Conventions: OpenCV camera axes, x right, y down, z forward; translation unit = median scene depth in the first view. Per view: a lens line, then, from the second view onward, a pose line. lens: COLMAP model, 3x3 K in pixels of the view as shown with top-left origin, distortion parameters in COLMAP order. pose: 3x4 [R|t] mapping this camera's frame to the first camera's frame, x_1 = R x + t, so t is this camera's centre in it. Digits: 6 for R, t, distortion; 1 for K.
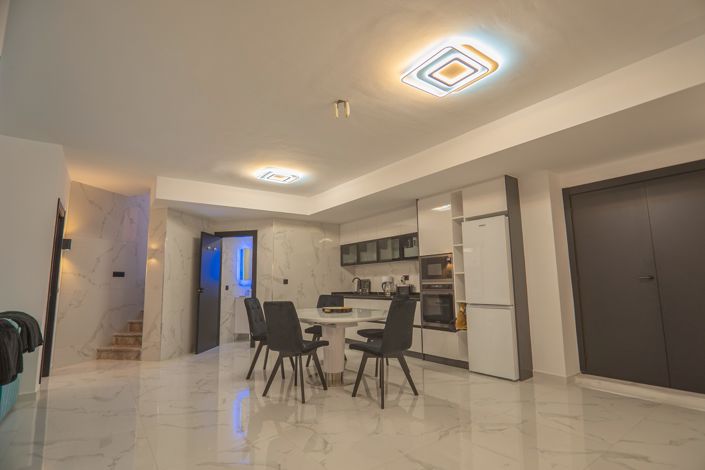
lens RADIAL K [[346.3, 0, 357.8], [0, 346.3, 233.1], [0, 0, 1]] dist [-0.001770, -0.000267]
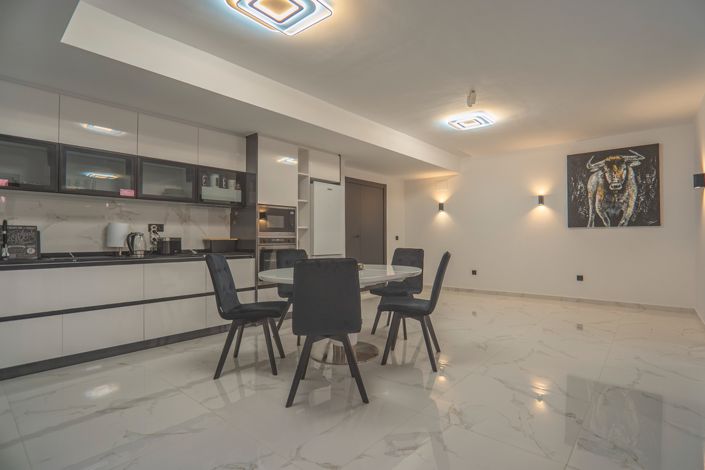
lens RADIAL K [[346.3, 0, 357.8], [0, 346.3, 233.1], [0, 0, 1]] dist [-0.001770, -0.000267]
pose [[-0.231010, 0.017397, 0.972796, -0.701406], [-0.144498, 0.988139, -0.051985, 0.148273], [-0.962161, -0.152577, -0.225756, 0.980271]]
